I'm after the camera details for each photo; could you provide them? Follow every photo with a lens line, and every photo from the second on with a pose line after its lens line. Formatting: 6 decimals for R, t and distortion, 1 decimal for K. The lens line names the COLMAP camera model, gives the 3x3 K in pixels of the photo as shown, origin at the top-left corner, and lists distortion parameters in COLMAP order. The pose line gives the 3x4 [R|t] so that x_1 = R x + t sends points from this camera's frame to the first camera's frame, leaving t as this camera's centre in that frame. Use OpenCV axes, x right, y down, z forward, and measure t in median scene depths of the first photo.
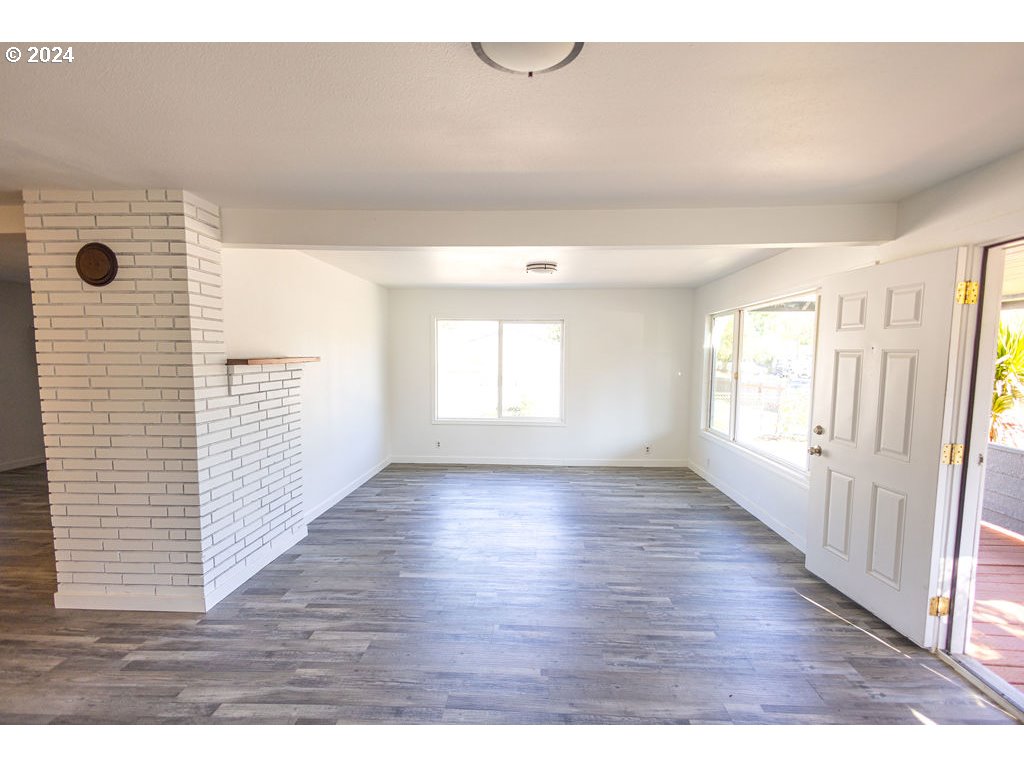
lens RADIAL K [[476.4, 0, 531.1], [0, 476.4, 389.0], [0, 0, 1]] dist [0.042195, -0.016492]
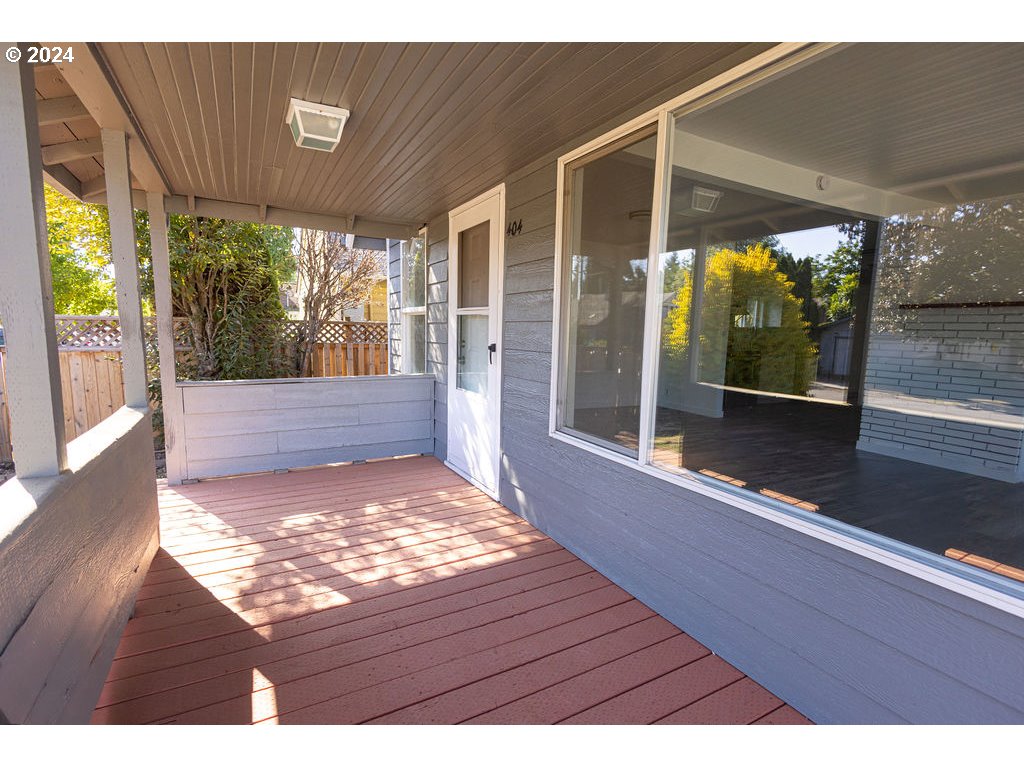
lens RADIAL K [[479.0, 0, 510.4], [0, 479.0, 387.1], [0, 0, 1]] dist [0.008045, -0.000216]
pose [[-0.860855, 0.027256, -0.508120, 0.911669], [-0.076848, 0.980147, 0.182772, 0.007357], [0.503014, 0.196388, -0.841670, 1.257669]]
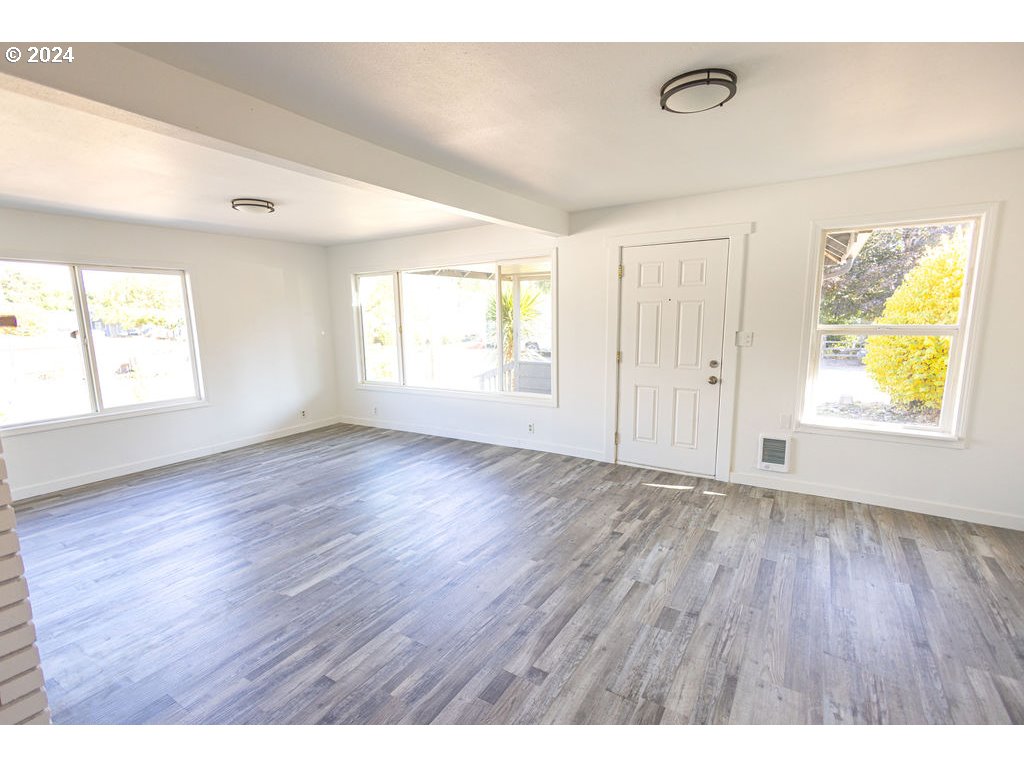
lens RADIAL K [[479.0, 0, 510.4], [0, 479.0, 387.1], [0, 0, 1]] dist [0.008045, -0.000216]
pose [[0.513441, -0.148533, 0.845173, -0.557758], [0.088087, 0.988826, 0.120266, -0.008200], [-0.853592, 0.012700, 0.520787, 0.225000]]
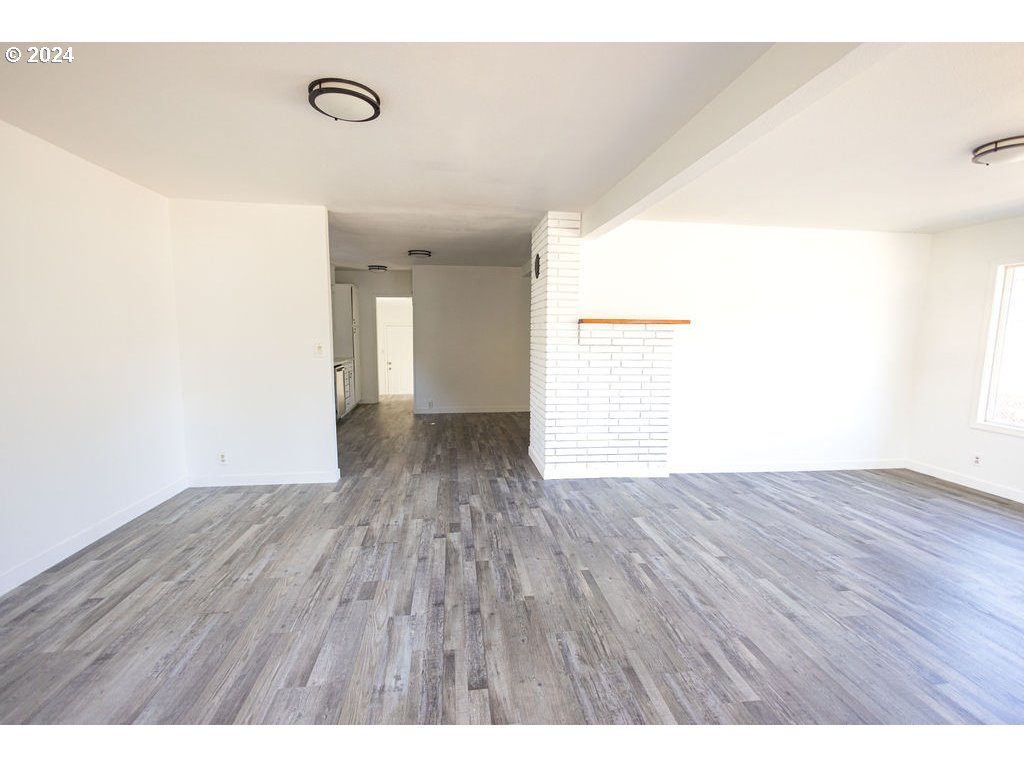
lens RADIAL K [[488.7, 0, 511.2], [0, 488.7, 386.7], [0, 0, 1]] dist [0.004348, 0.000008]
pose [[0.154658, 0.101571, -0.982733, 0.582496], [-0.083349, 0.992497, 0.089463, 0.018067], [0.984446, 0.068073, 0.161963, 0.425050]]
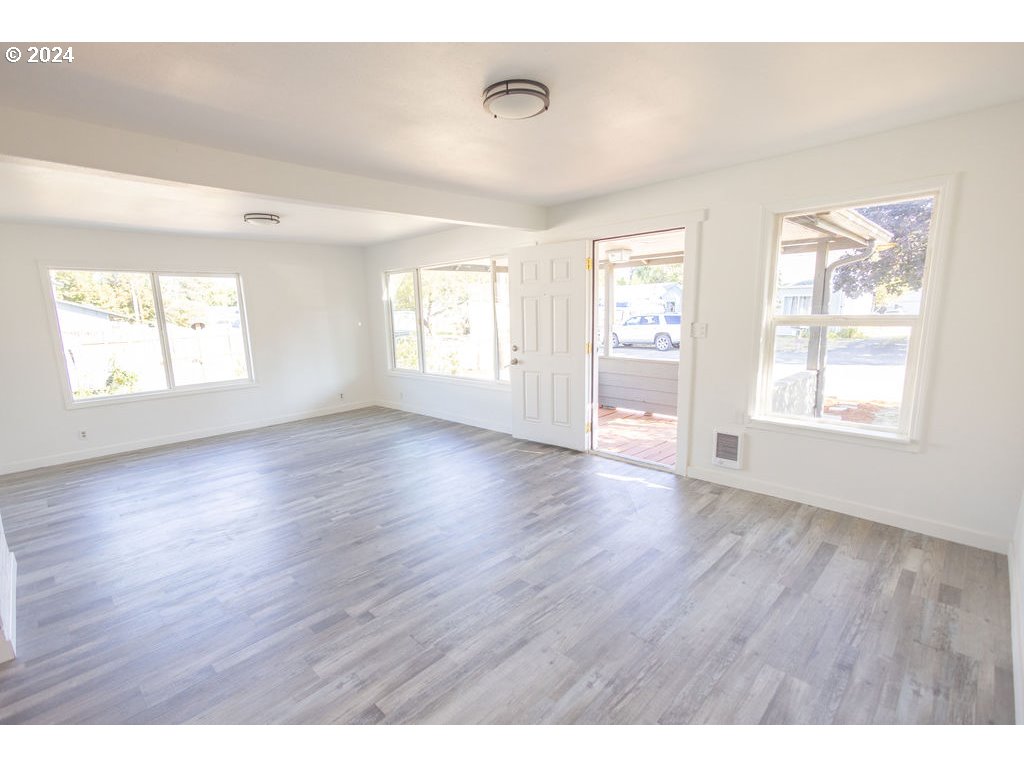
lens RADIAL K [[474.7, 0, 508.2], [0, 474.7, 388.1], [0, 0, 1]] dist [0.010407, -0.000423]
pose [[0.686673, -0.152557, 0.710779, -0.423802], [0.091887, 0.988105, 0.123310, 0.015793], [-0.721136, -0.019362, 0.692523, -0.047300]]
